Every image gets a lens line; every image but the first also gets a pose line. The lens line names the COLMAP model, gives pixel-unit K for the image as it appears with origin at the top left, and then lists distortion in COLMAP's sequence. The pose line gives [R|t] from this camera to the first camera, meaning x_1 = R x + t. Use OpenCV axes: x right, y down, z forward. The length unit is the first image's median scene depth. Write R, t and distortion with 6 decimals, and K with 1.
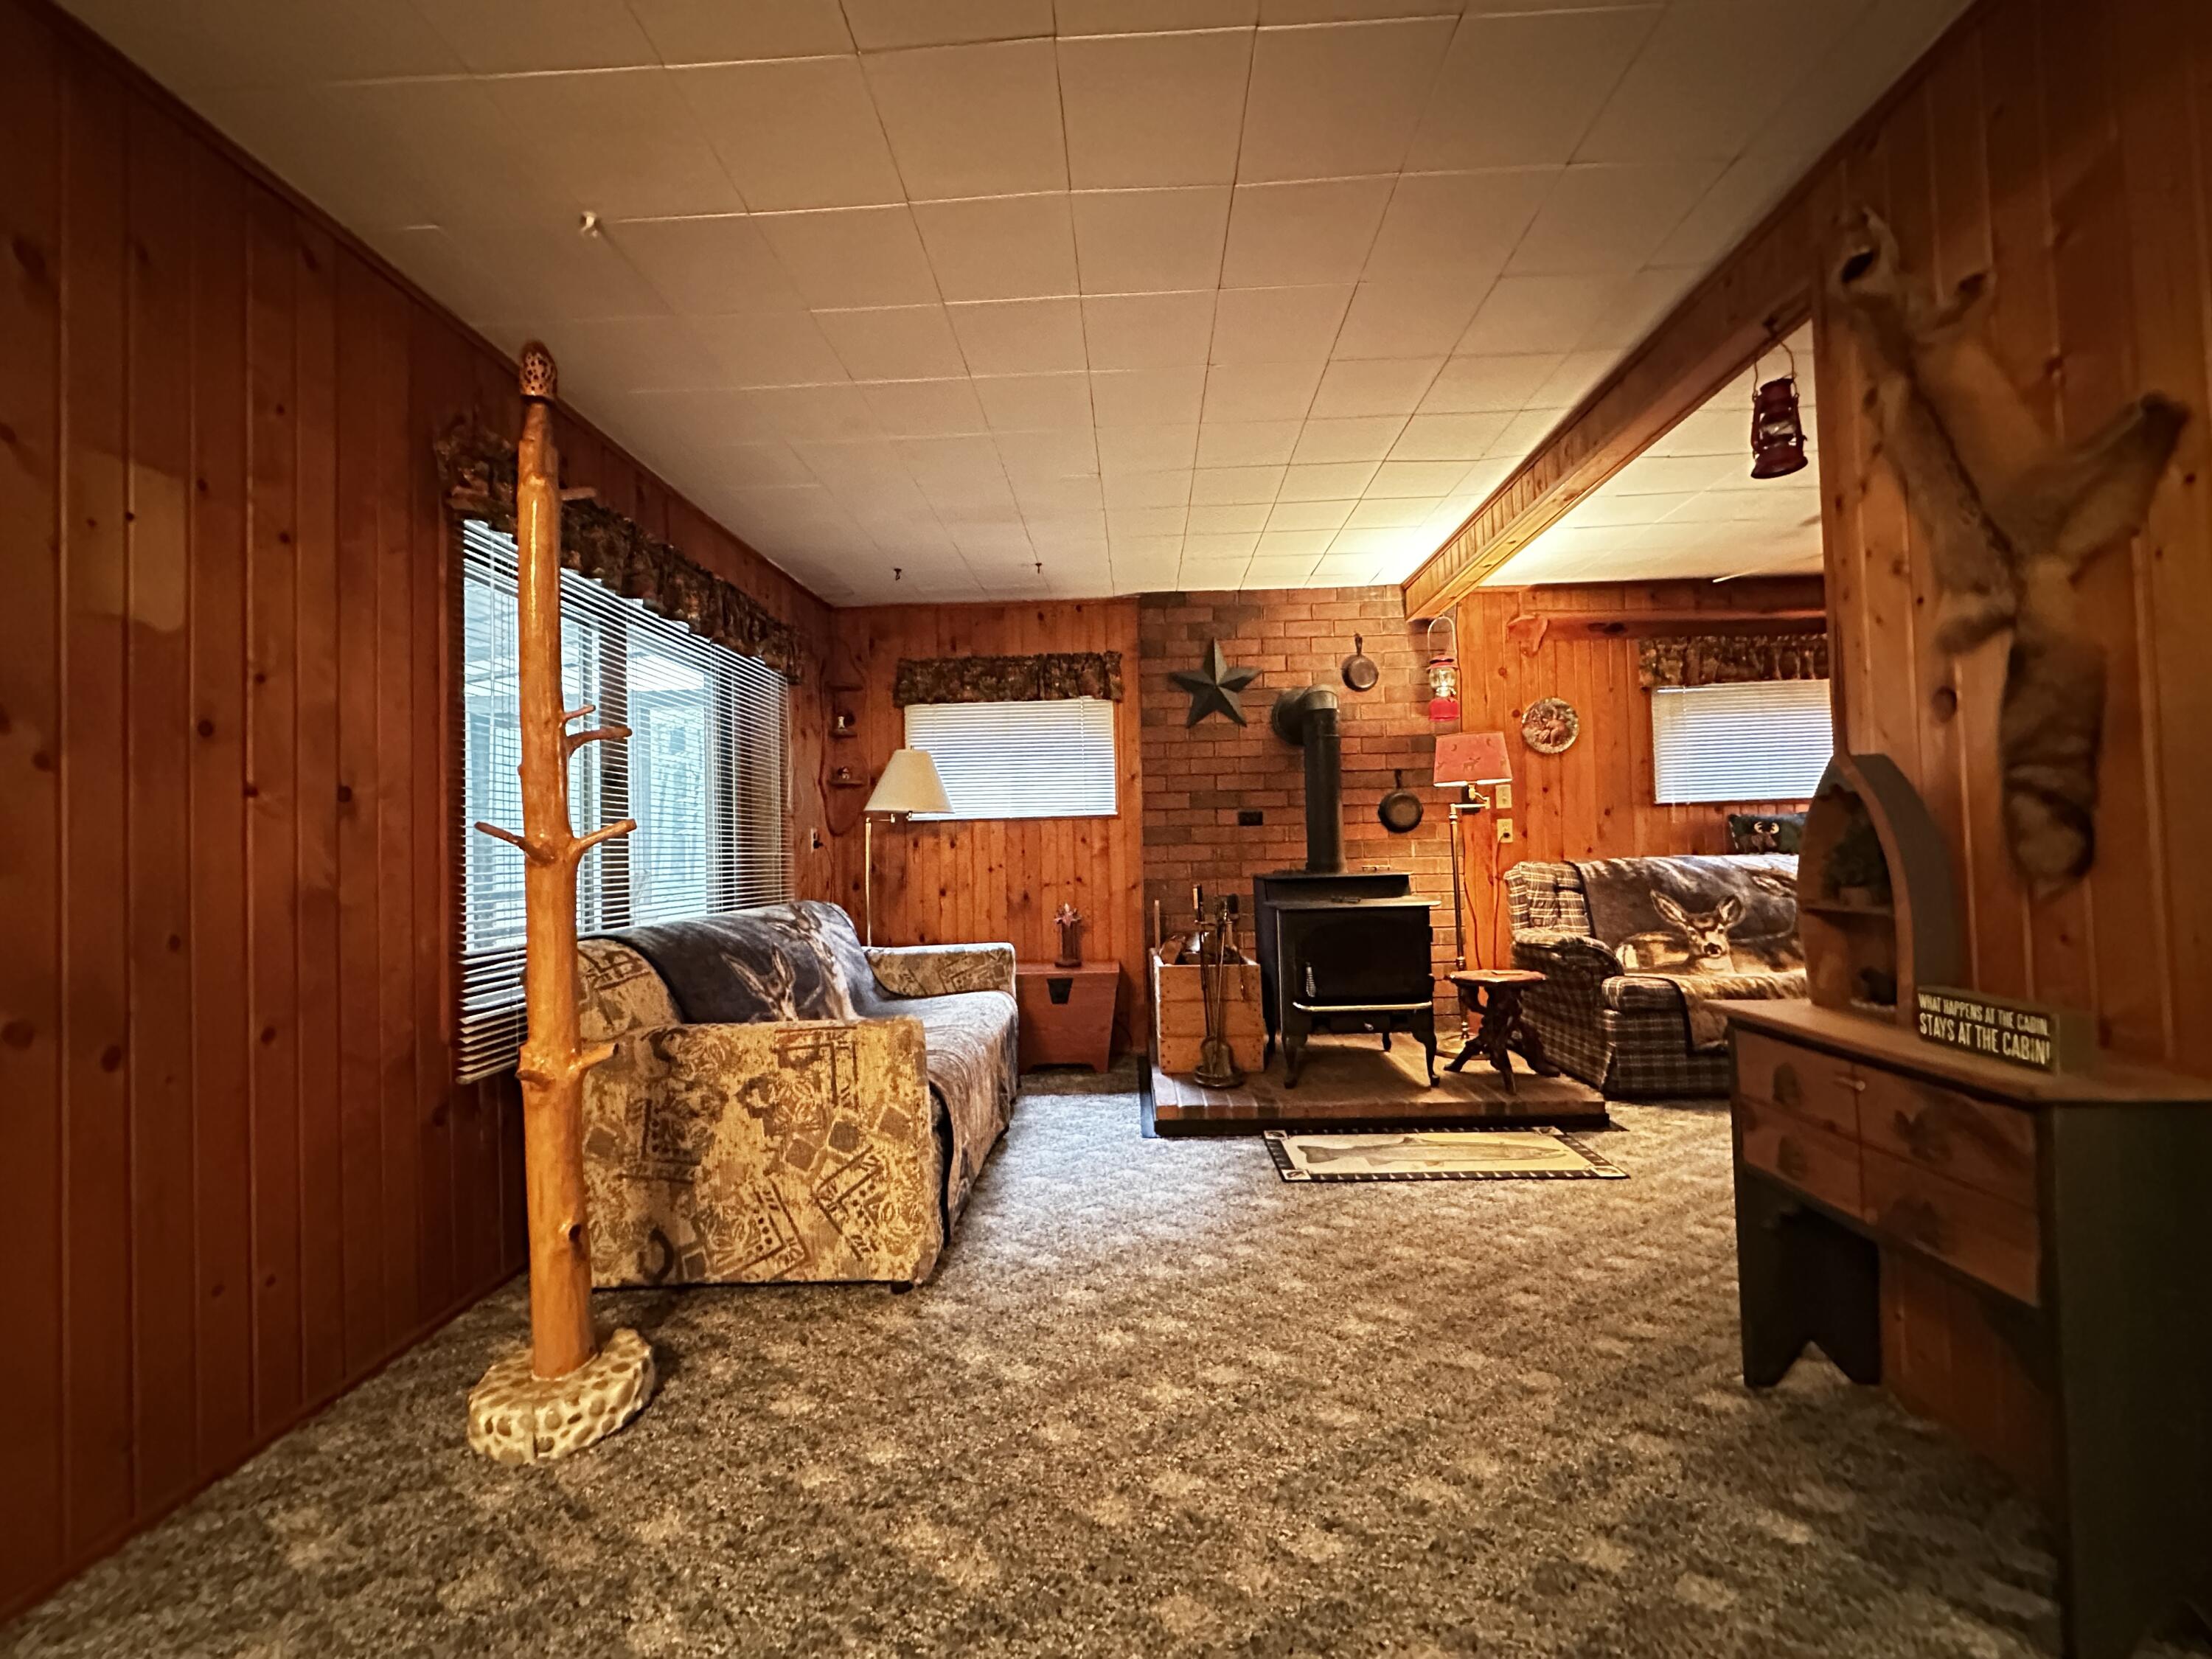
lens RADIAL K [[879.8, 0, 1100.6], [0, 879.8, 829.6], [0, 0, 1]] dist [-0.004158, 0.000867]
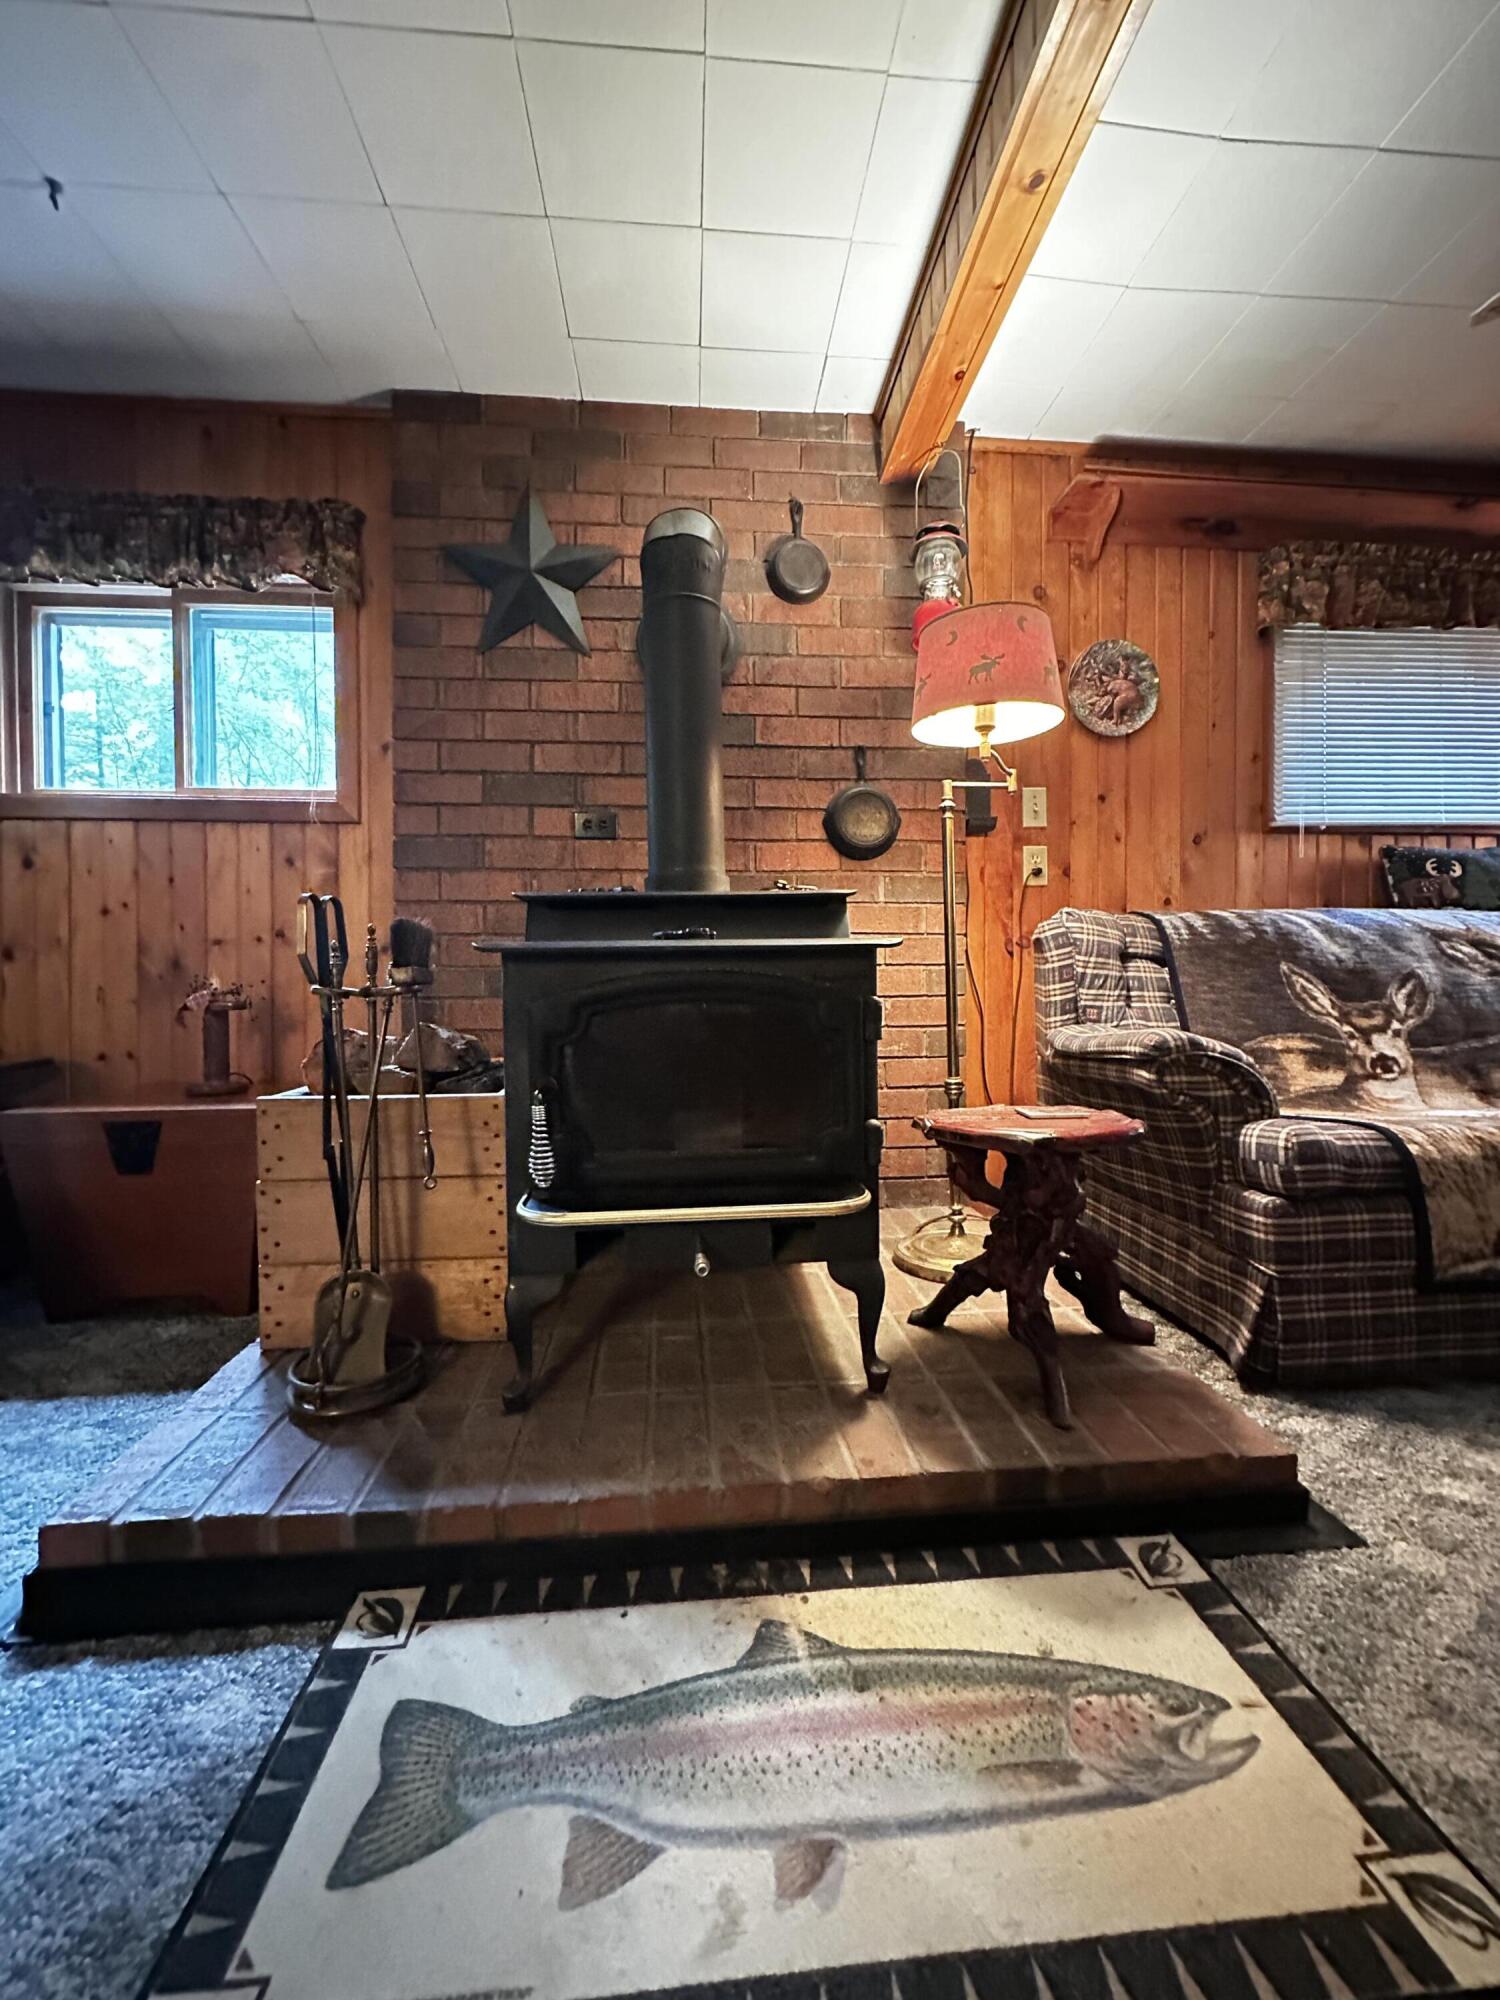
lens RADIAL K [[795.5, 0, 750.8], [0, 795.5, 998.3], [0, 0, 1]] dist [-0.004158, 0.000867]
pose [[0.992577, 0.012774, 0.120942, 0.224949], [-0.018119, 0.998902, 0.043198, 0.077118], [-0.120258, -0.045069, 0.991719, 0.531304]]
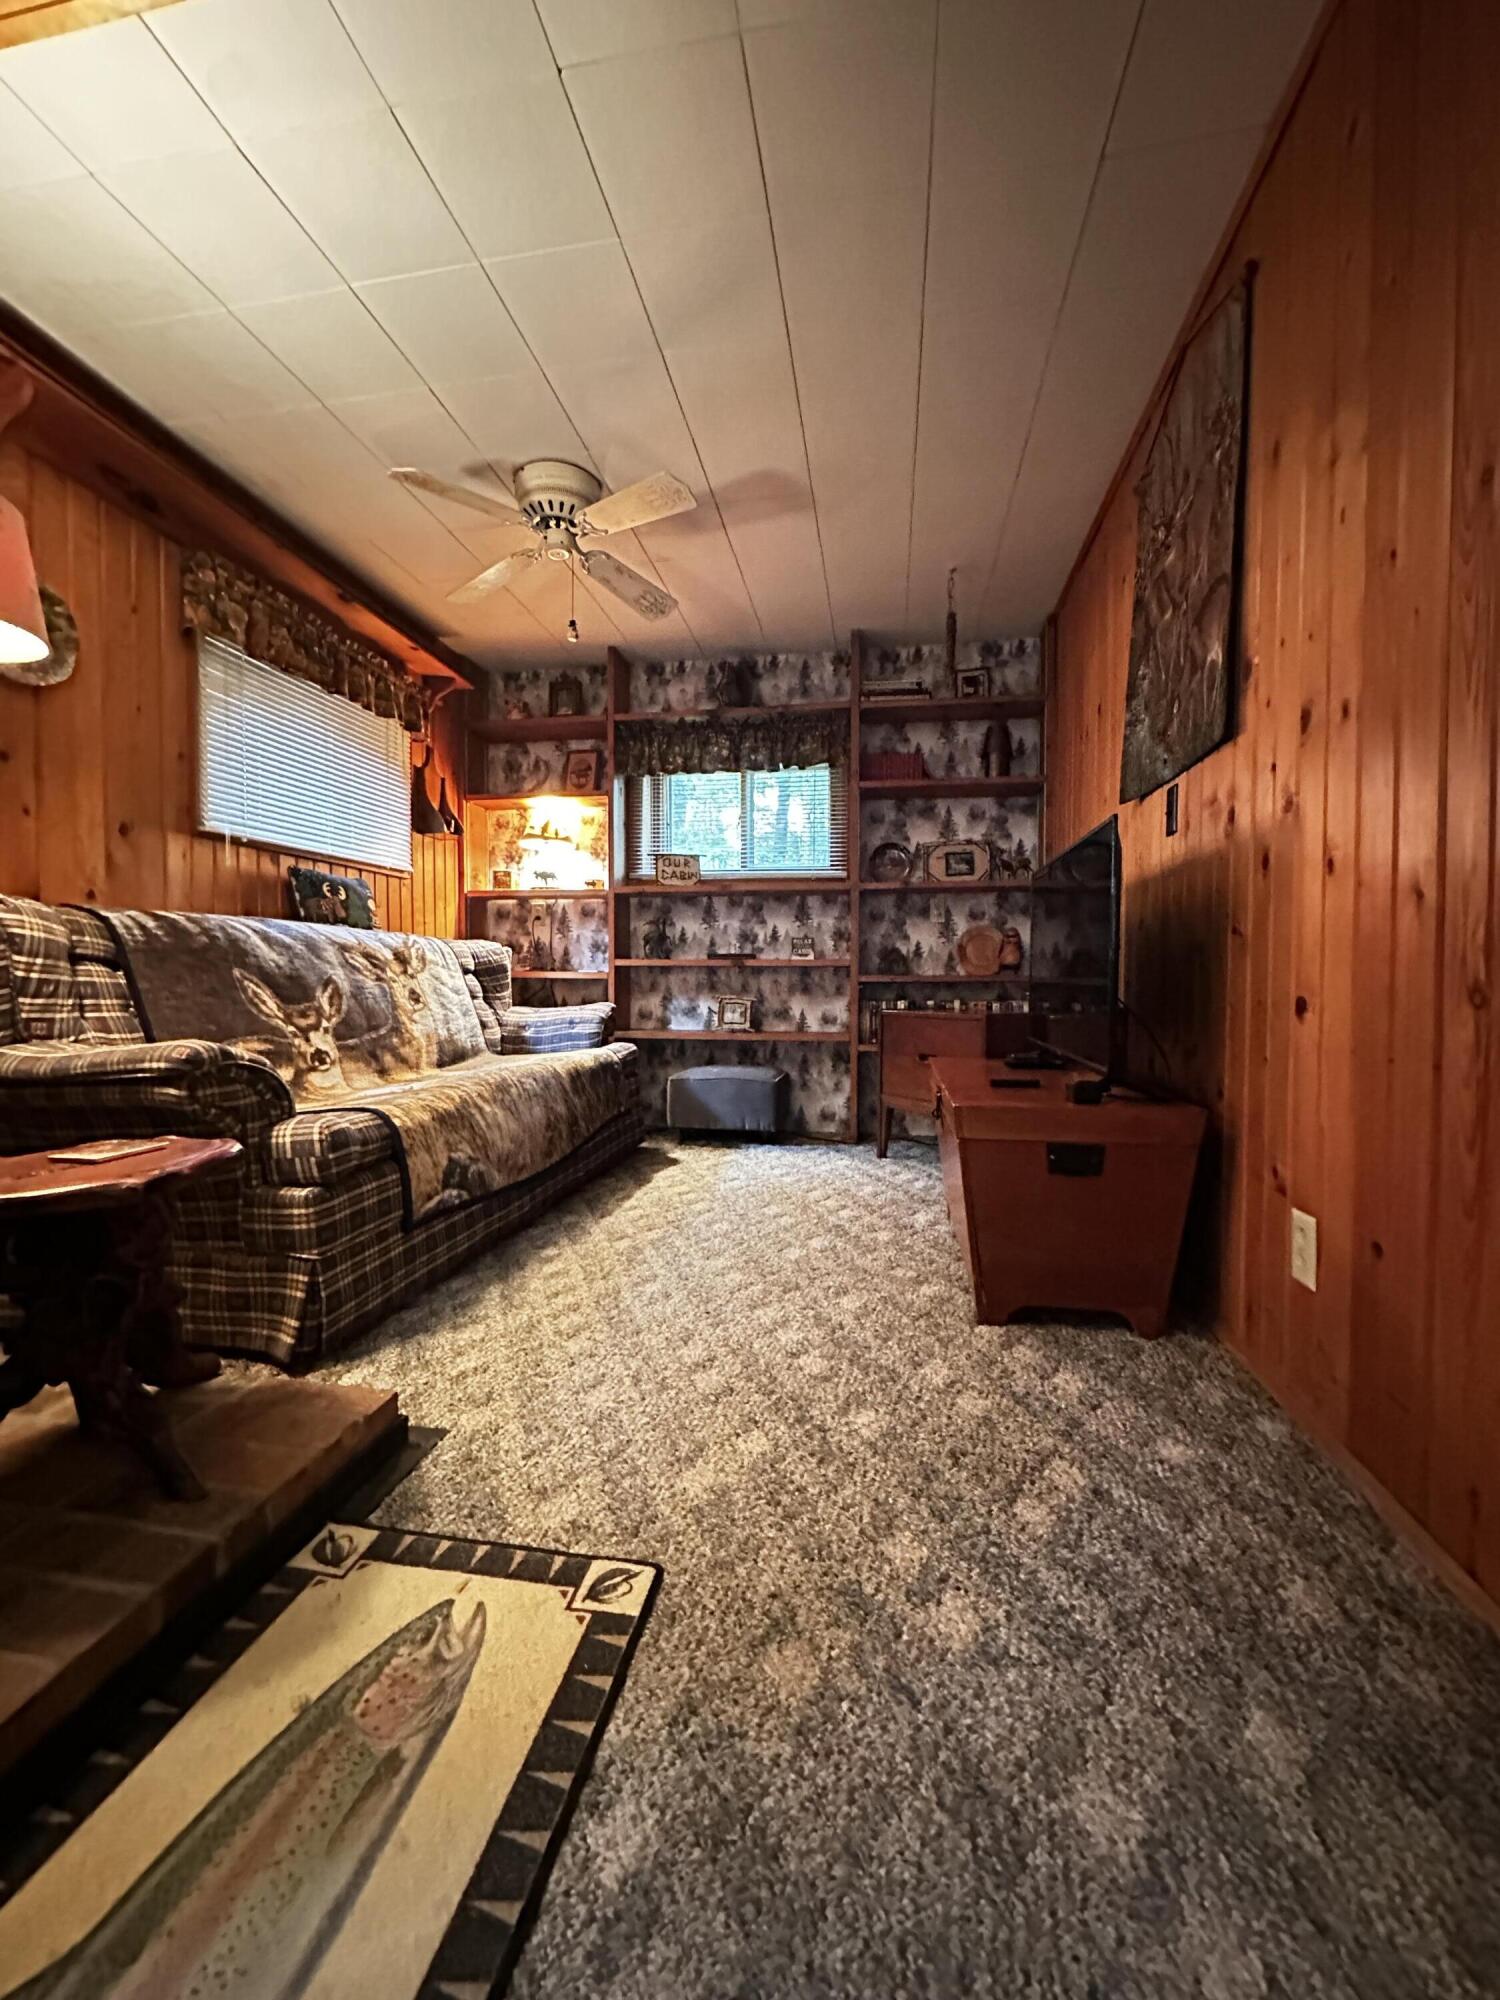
lens RADIAL K [[795.5, 0, 754.5], [0, 795.5, 996.2], [0, 0, 1]] dist [-0.004158, 0.000867]
pose [[0.128350, -0.003330, 0.991723, 0.148059], [-0.028432, 0.999571, 0.007036, 0.075117], [-0.991321, -0.029100, 0.128201, 0.589339]]
